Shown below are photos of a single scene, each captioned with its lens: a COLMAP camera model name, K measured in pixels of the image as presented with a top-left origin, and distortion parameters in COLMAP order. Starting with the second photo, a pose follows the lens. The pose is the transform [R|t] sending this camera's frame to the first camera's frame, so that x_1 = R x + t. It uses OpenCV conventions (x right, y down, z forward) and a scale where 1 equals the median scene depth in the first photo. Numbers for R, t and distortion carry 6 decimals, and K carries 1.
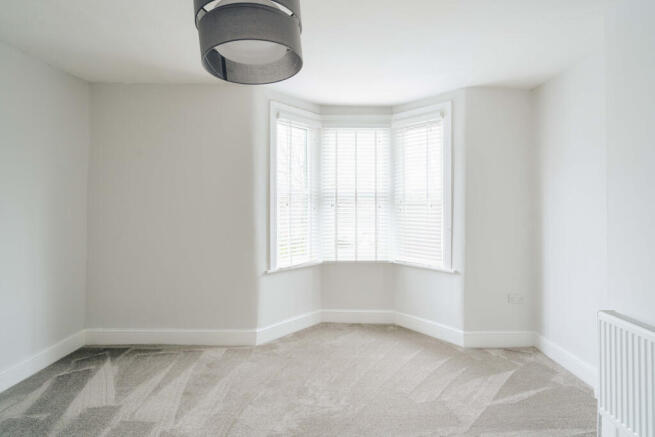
lens RADIAL K [[306.7, 0, 327.6], [0, 306.7, 203.6], [0, 0, 1]] dist [-0.004716, -0.000151]
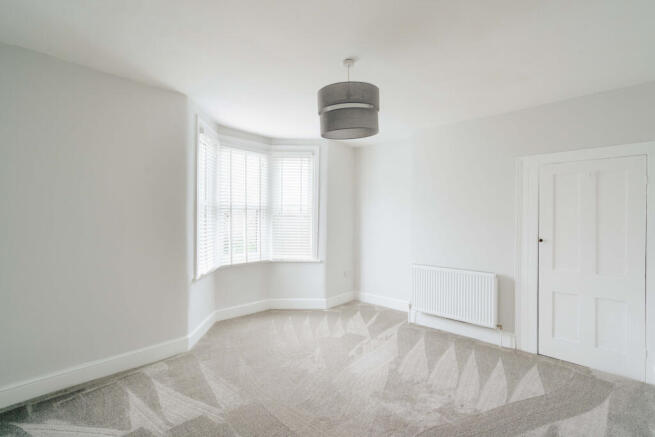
lens RADIAL K [[298.0, 0, 327.5], [0, 298.0, 218.5], [0, 0, 1]] dist [-0.002286, 0.000617]
pose [[0.686735, 0.002086, 0.726904, -0.612983], [-0.010580, 0.999919, 0.007127, 0.003386], [-0.726830, -0.012585, 0.686702, -0.024410]]
